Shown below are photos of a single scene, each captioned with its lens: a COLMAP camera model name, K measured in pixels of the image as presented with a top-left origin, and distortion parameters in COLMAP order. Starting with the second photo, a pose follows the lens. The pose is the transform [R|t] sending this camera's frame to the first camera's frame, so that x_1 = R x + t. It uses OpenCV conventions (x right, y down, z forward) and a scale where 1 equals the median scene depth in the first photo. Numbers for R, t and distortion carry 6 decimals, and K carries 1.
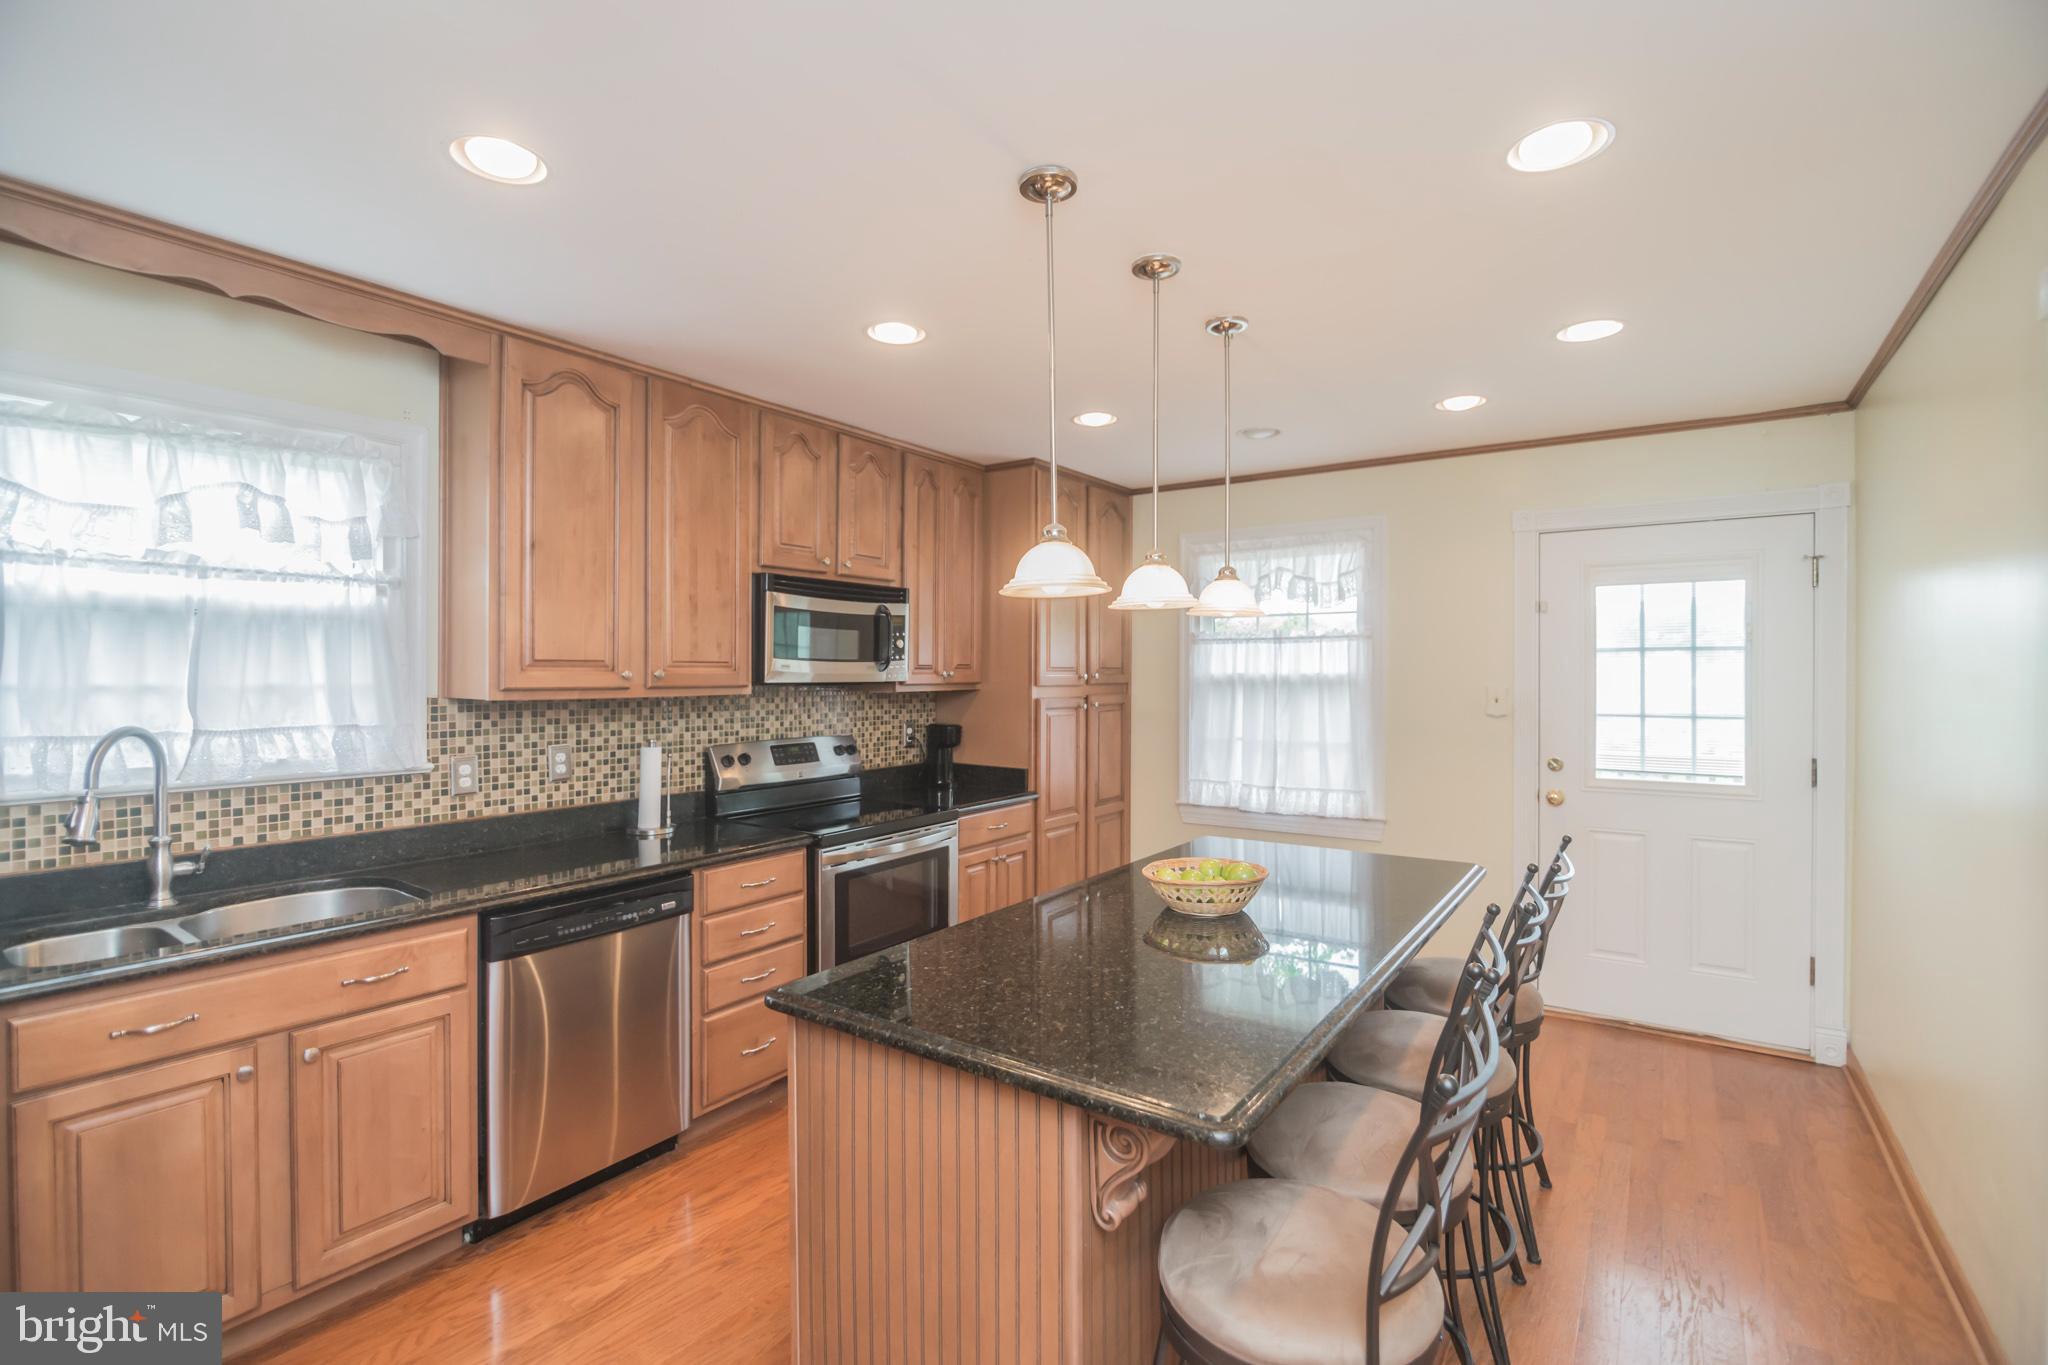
lens RADIAL K [[923.8, 0, 1017.6], [0, 923.8, 675.8], [0, 0, 1]] dist [-0.002075, -0.000388]
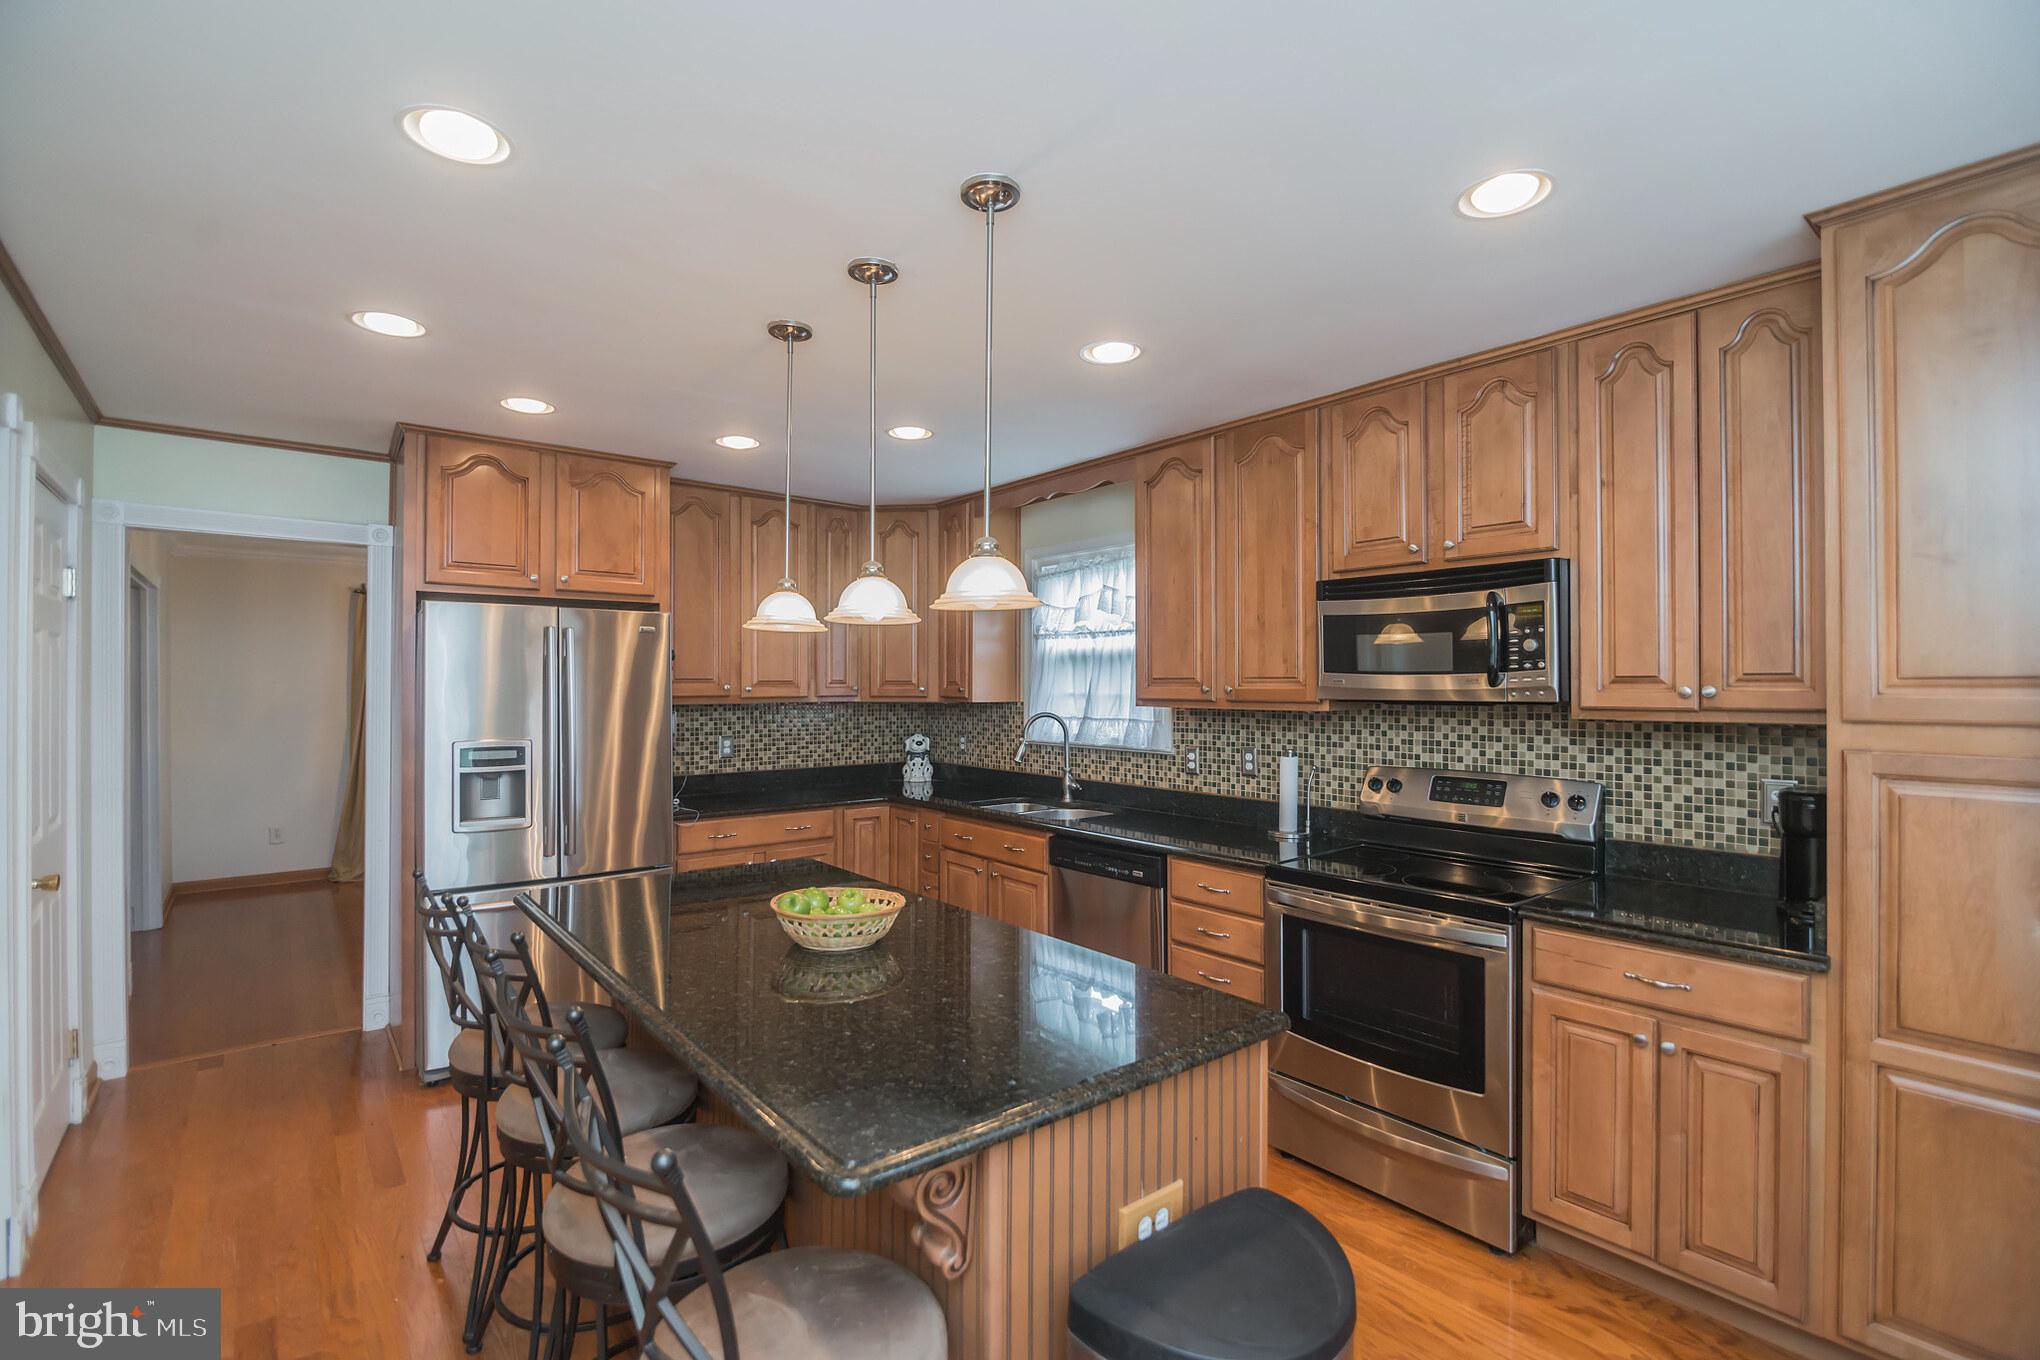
lens RADIAL K [[860.7, 0, 1020.0], [0, 860.7, 680.0], [0, 0, 1]] dist [0.000318, -0.000072]
pose [[-0.231299, -0.013013, -0.972796, 0.655493], [-0.011122, 0.999881, -0.010731, 0.002090], [0.972819, 0.008337, -0.231416, 0.926428]]
